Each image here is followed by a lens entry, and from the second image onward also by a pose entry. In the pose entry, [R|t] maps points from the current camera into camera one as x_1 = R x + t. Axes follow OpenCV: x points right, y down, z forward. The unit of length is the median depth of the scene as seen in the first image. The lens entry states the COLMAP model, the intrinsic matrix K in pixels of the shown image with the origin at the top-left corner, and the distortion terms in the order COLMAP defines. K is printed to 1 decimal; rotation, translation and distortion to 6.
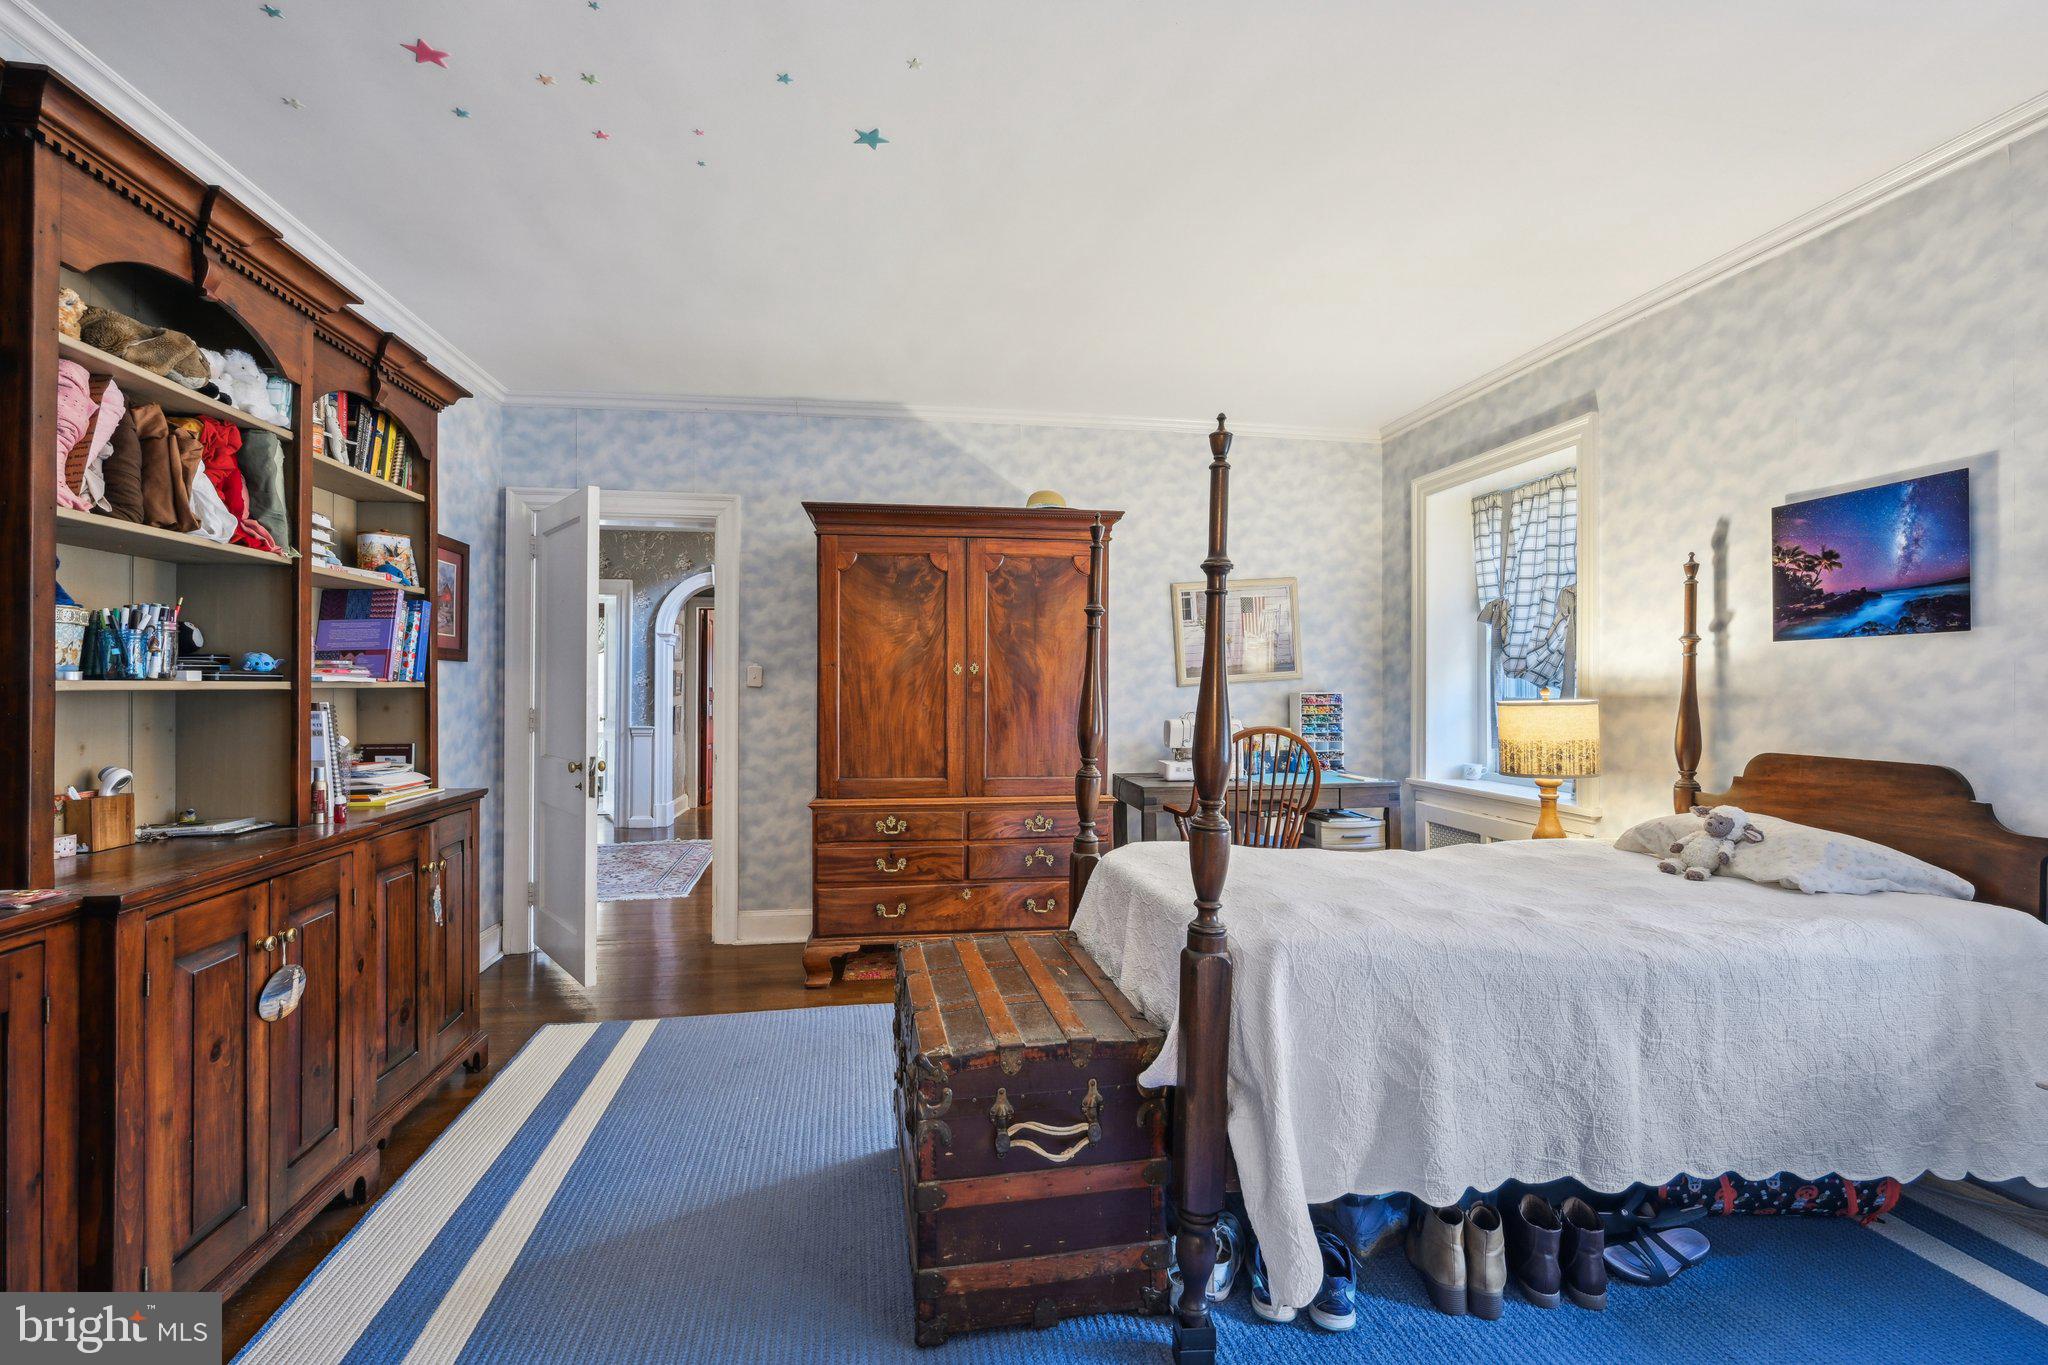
lens RADIAL K [[913.1, 0, 1021.2], [0, 913.1, 681.5], [0, 0, 1]] dist [-0.002571, 0.000228]
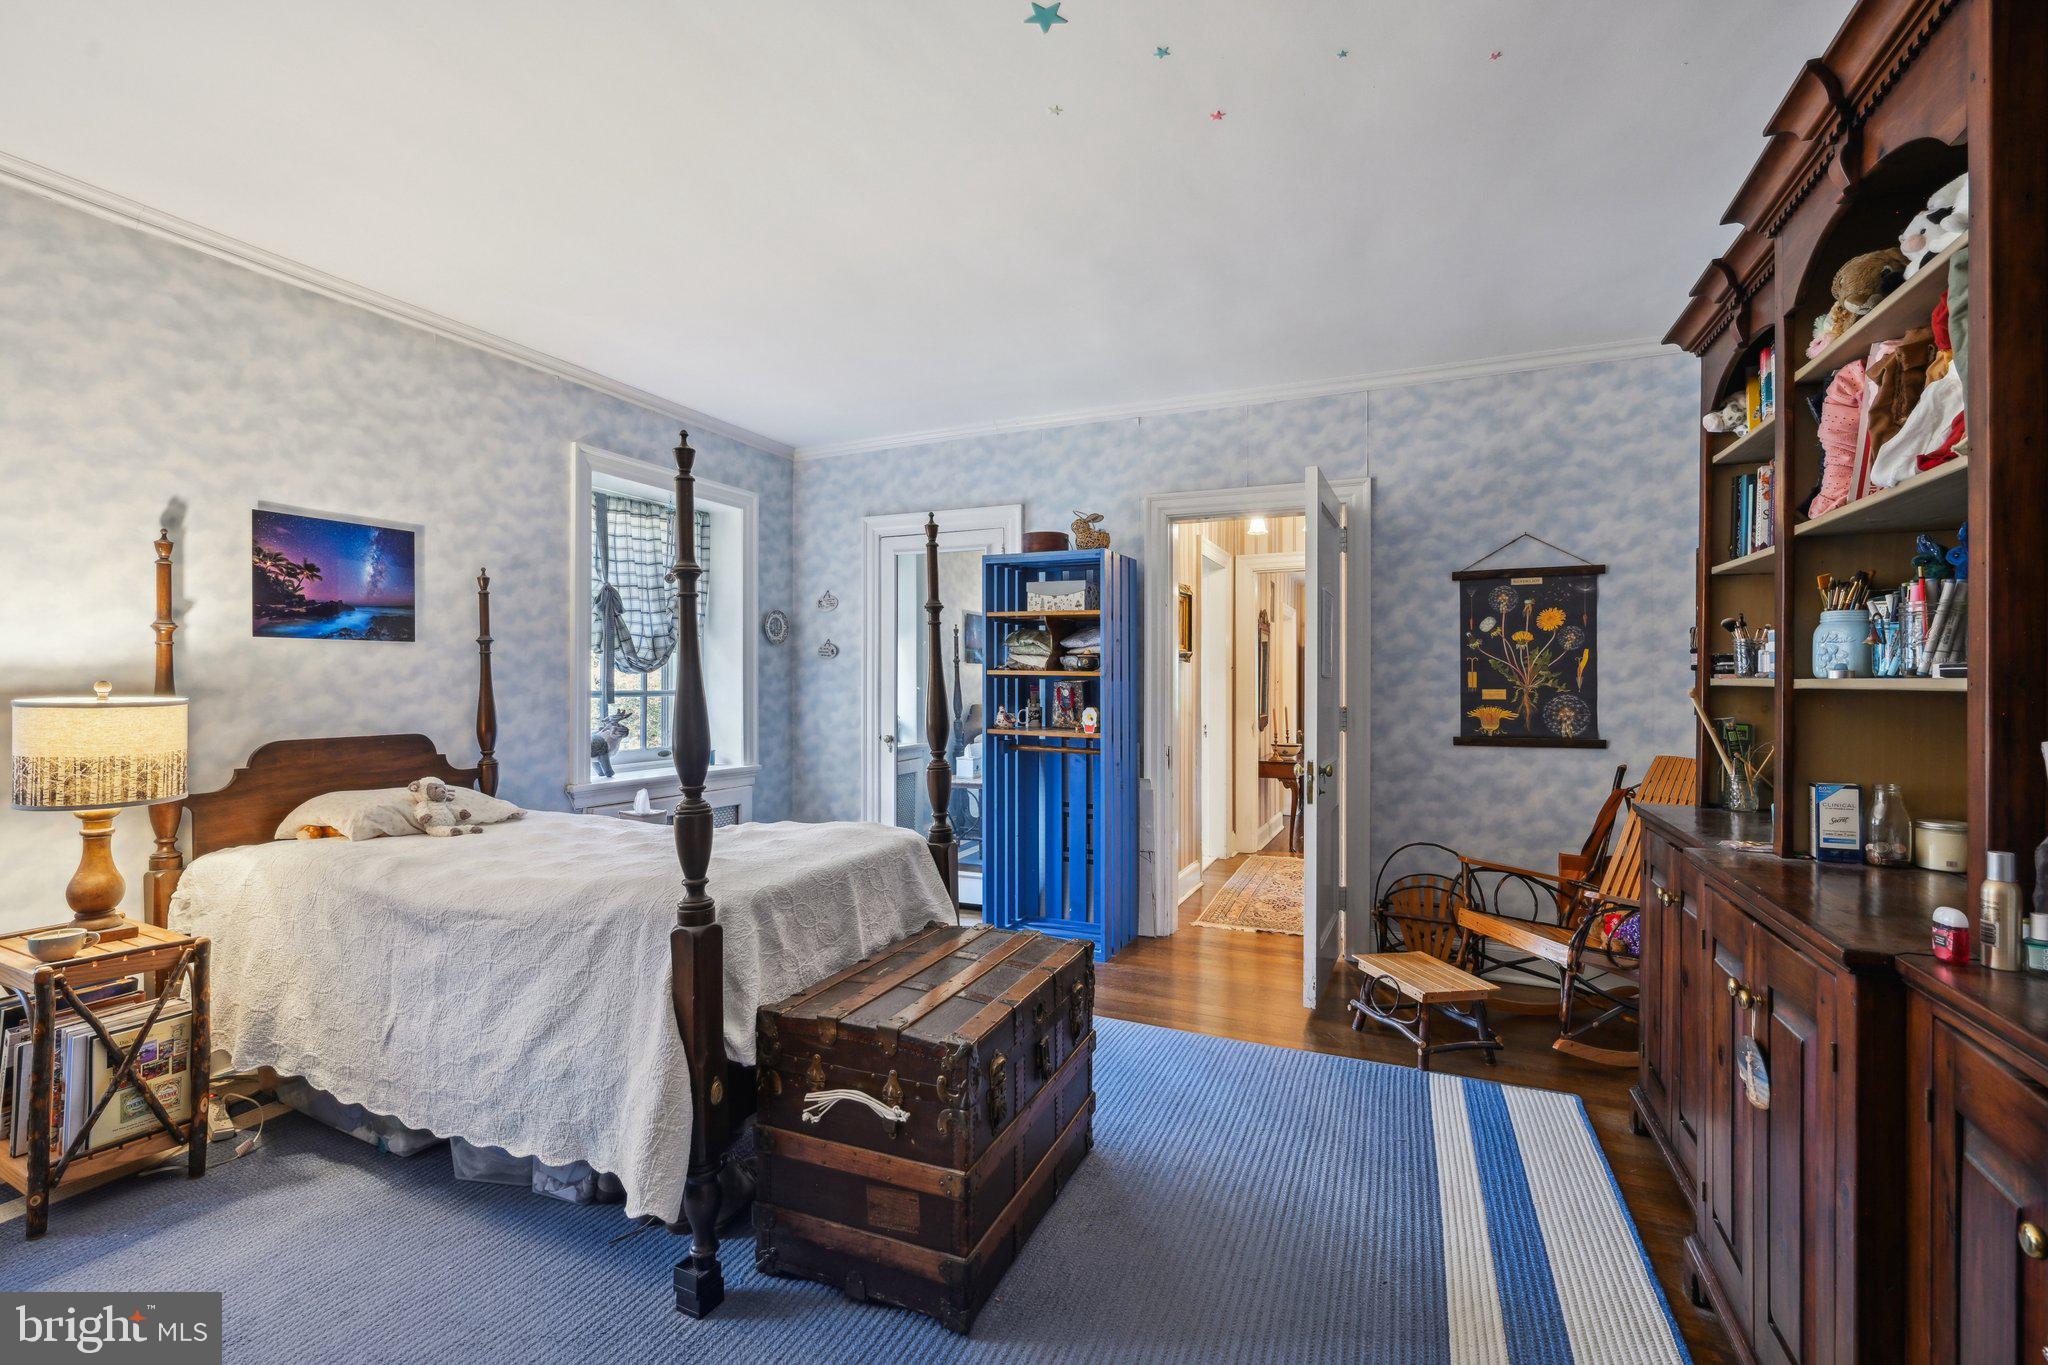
lens RADIAL K [[913.1, 0, 1022.9], [0, 913.1, 684.1], [0, 0, 1]] dist [-0.002571, 0.000228]
pose [[-0.840549, -0.003438, 0.541725, -0.532143], [-0.003383, 0.999994, 0.001098, 0.007361], [-0.541725, -0.000910, -0.840555, 1.522242]]
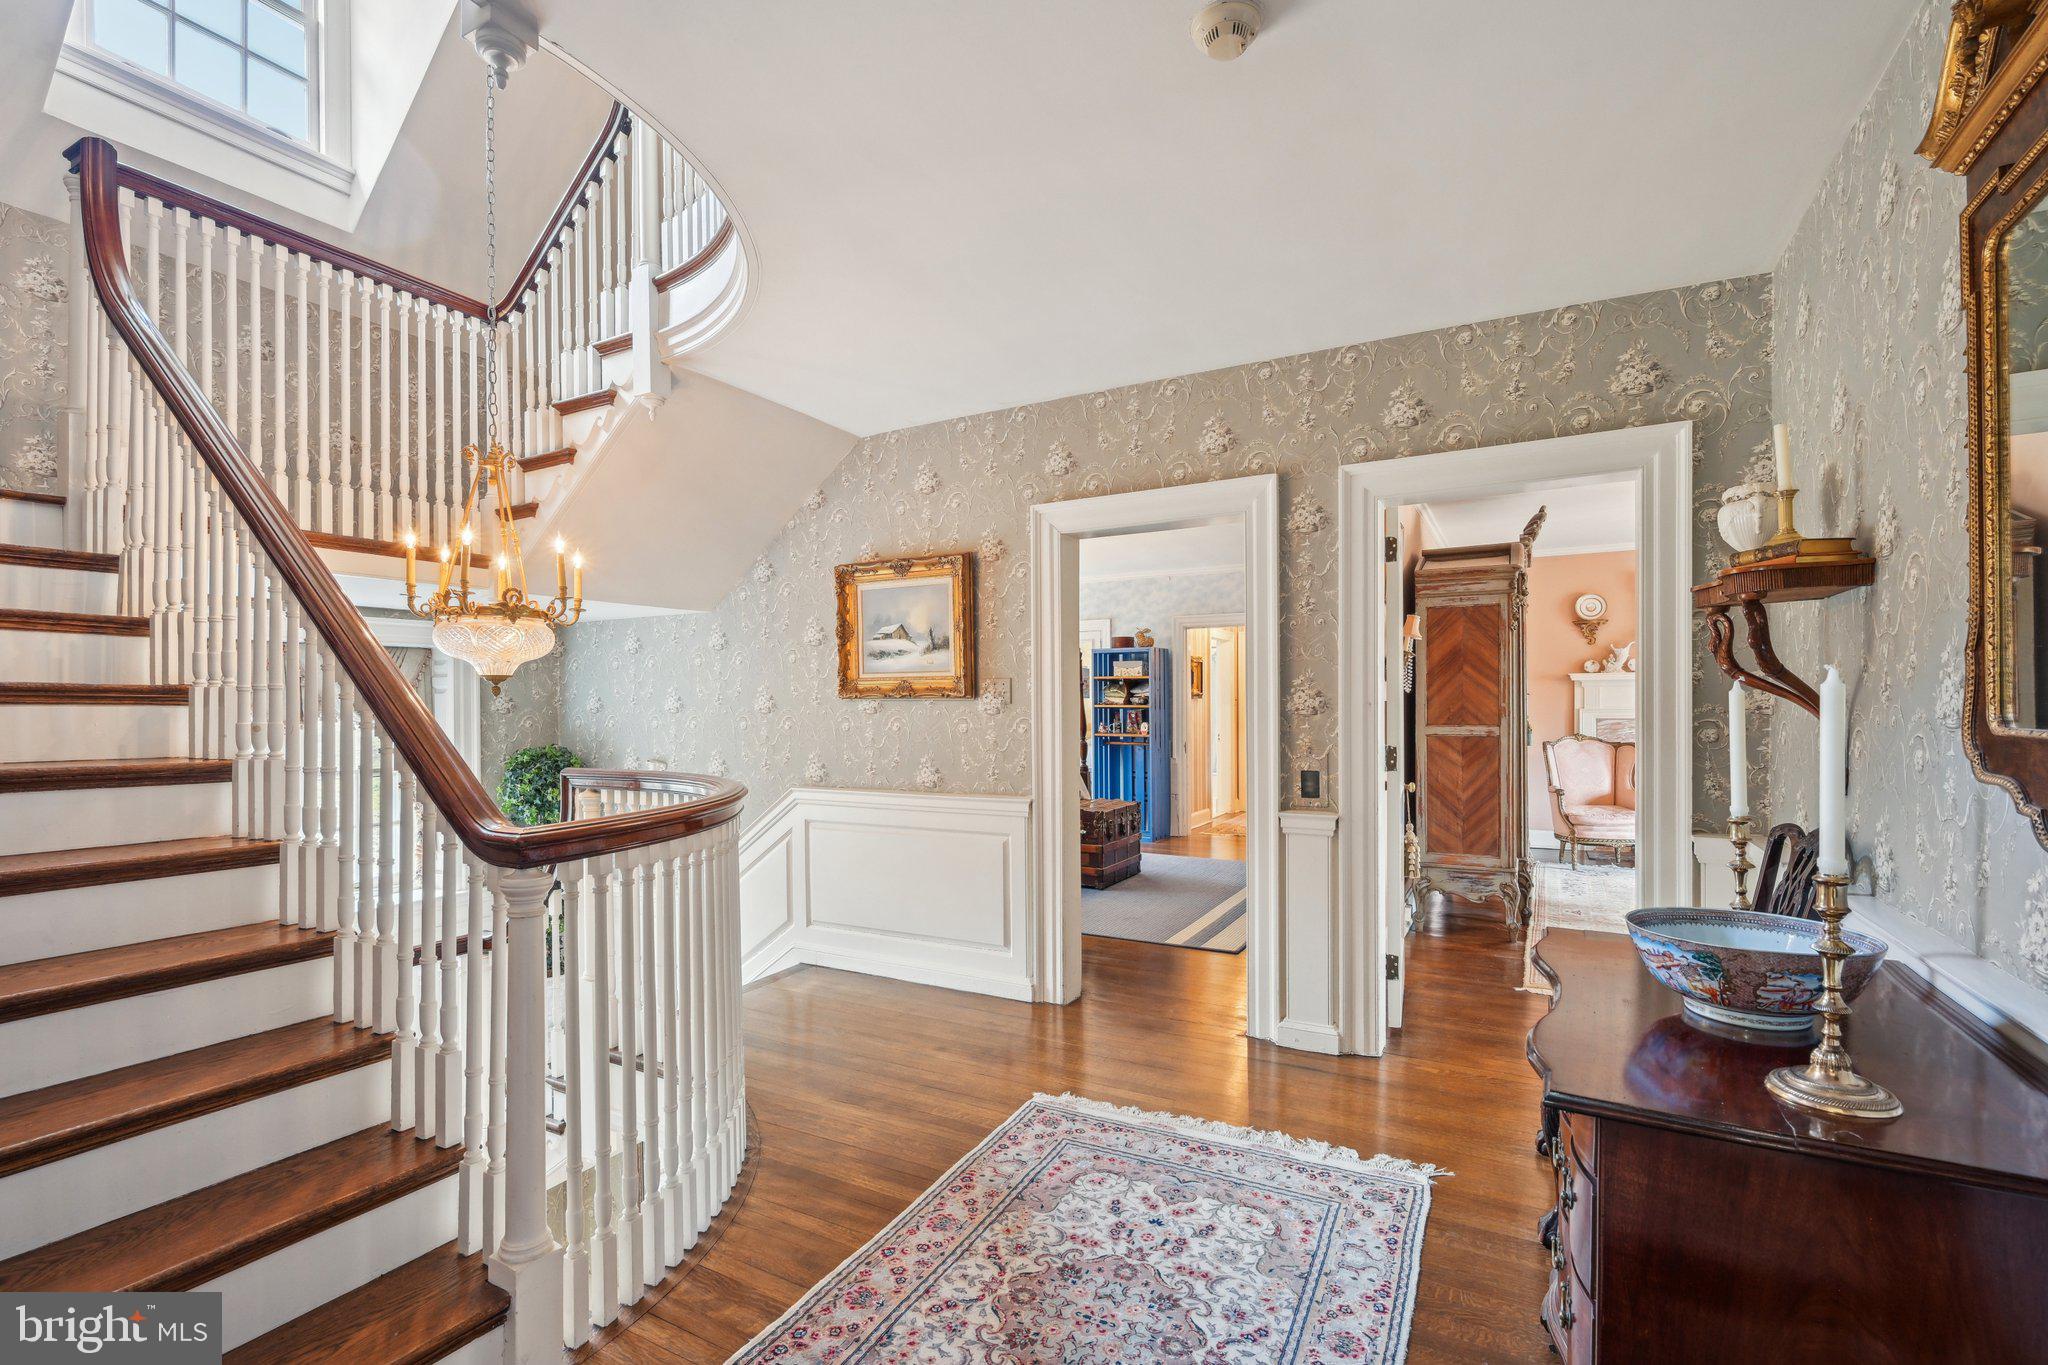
lens RADIAL K [[913.1, 0, 1016.8], [0, 913.1, 699.7], [0, 0, 1]] dist [-0.002571, 0.000228]
pose [[-0.787418, 0.007383, 0.616375, -1.006610], [0.002369, 0.999957, -0.008952, 0.001498], [-0.616414, -0.005589, -0.787402, 2.298018]]
